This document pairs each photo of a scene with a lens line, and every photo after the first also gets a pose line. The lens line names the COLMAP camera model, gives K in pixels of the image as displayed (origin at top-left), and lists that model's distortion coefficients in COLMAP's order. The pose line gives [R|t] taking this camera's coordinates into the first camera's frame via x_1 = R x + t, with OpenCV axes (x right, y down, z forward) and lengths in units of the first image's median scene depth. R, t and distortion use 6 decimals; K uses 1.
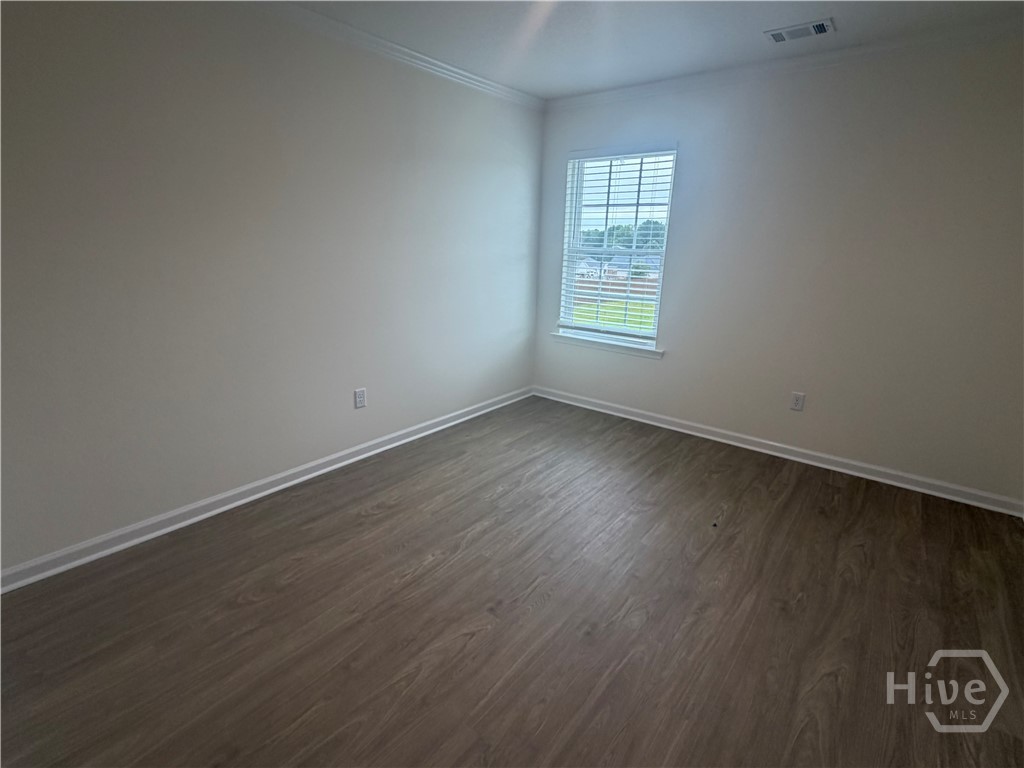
lens RADIAL K [[478.3, 0, 512.0], [0, 478.3, 384.0], [0, 0, 1]] dist [0.001735, 0.000247]
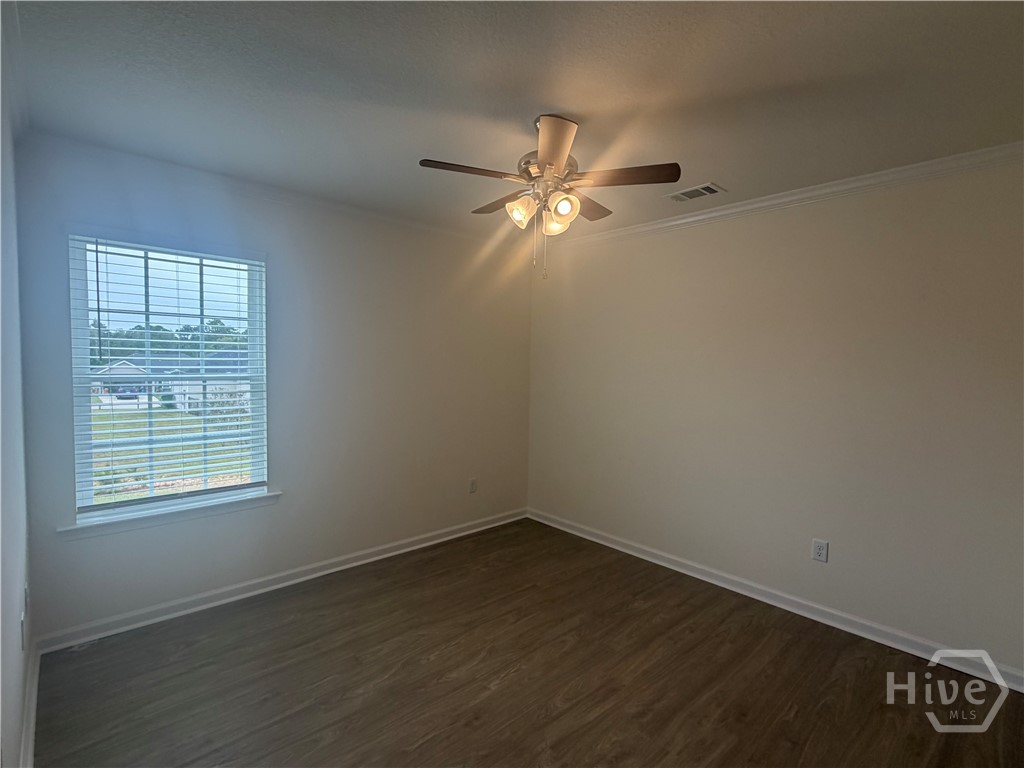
lens RADIAL K [[478.3, 0, 512.0], [0, 478.3, 384.0], [0, 0, 1]] dist [0.001735, 0.000247]
pose [[0.130540, -0.044176, 0.990458, -0.425953], [0.287172, 0.957867, 0.004874, -0.135209], [-0.948942, 0.283796, 0.137726, 0.459489]]
